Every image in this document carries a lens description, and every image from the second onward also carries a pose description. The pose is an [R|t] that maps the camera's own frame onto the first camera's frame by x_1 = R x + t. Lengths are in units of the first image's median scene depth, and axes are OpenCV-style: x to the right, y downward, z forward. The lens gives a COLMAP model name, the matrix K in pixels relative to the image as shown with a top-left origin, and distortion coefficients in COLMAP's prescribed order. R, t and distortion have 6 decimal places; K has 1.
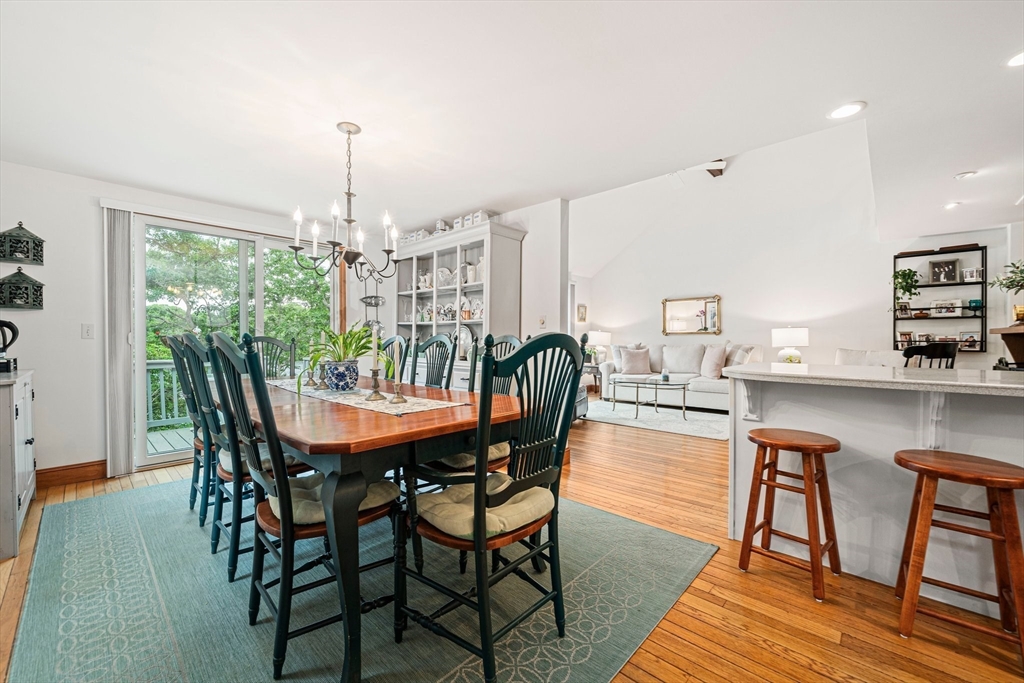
lens RADIAL K [[417.0, 0, 512.0], [0, 417.0, 341.5], [0, 0, 1]] dist [-0.001075, -0.000337]
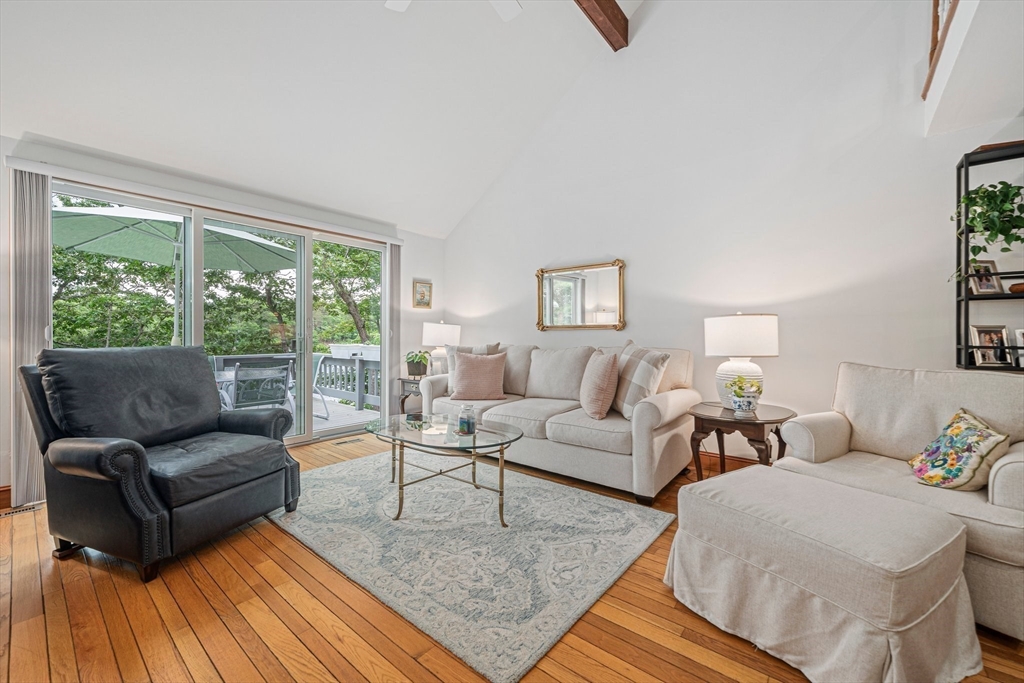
lens RADIAL K [[410.4, 0, 507.6], [0, 410.4, 337.8], [0, 0, 1]] dist [0.000655, 0.000438]
pose [[0.997709, 0.007253, 0.067268, 0.373241], [-0.007535, 0.999964, 0.003938, -0.007819], [-0.067237, -0.004436, 0.997727, 0.554952]]
